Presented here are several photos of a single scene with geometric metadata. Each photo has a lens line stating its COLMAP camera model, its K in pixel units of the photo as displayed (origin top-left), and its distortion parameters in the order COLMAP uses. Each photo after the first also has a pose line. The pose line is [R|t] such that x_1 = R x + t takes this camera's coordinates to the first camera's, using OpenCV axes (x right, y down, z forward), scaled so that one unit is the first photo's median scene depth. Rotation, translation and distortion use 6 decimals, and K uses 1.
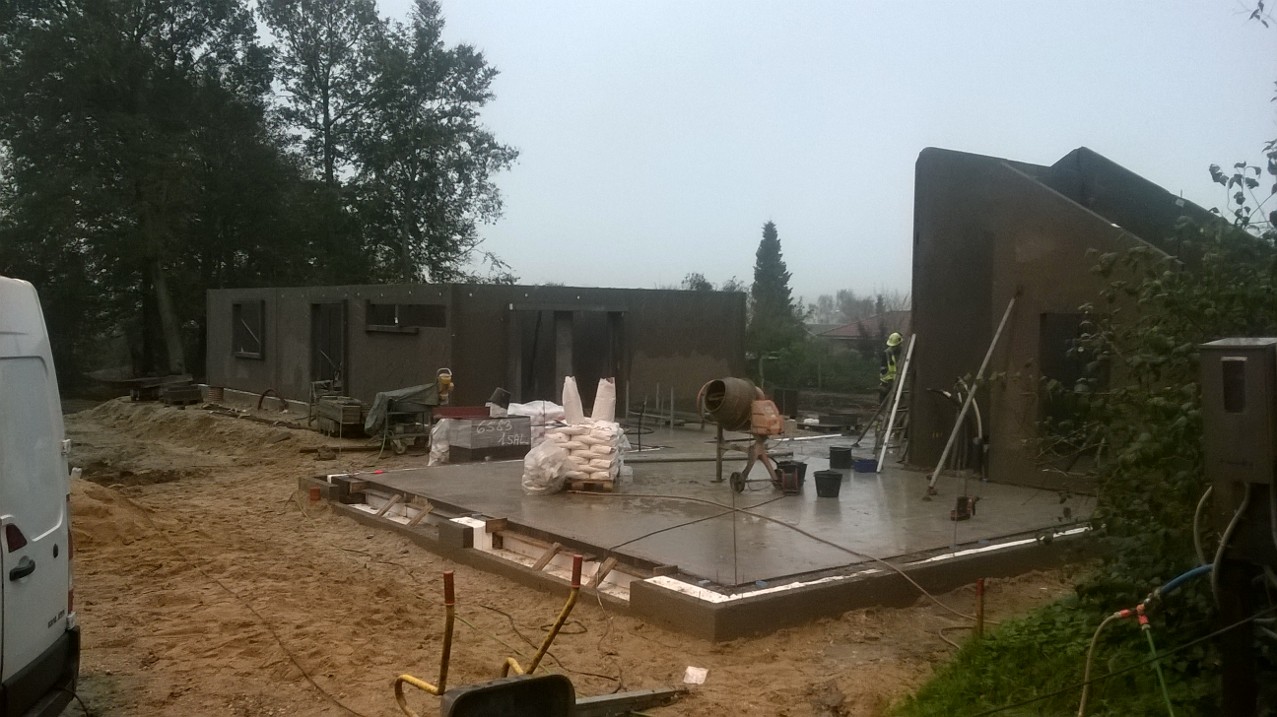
lens RADIAL K [[1158.7, 0, 632.6], [0, 1158.7, 367.1], [0, 0, 1]] dist [0.063151, -0.174136]
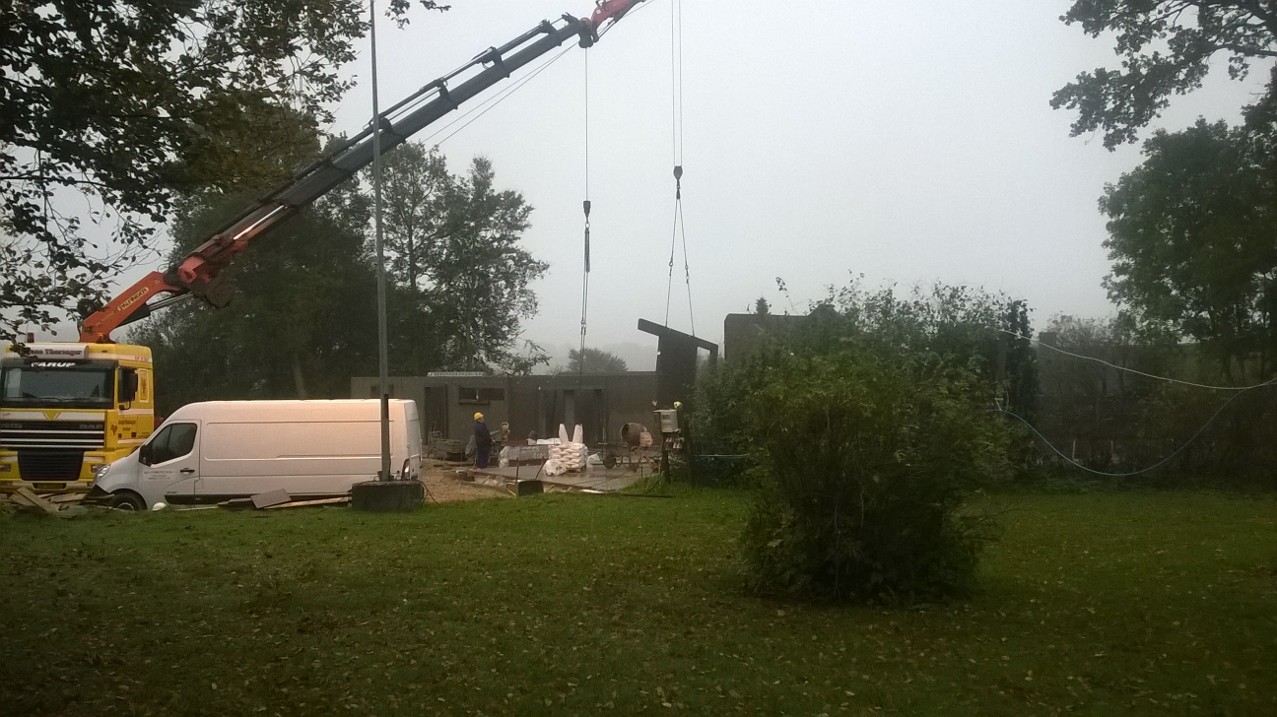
lens RADIAL K [[1158.7, 0, 632.6], [0, 1158.7, 367.1], [0, 0, 1]] dist [0.063151, -0.174136]
pose [[0.999095, -0.022354, -0.036176, 0.047308], [0.020588, 0.998613, -0.048463, 0.002665], [0.037209, 0.047675, 0.998170, -0.358135]]
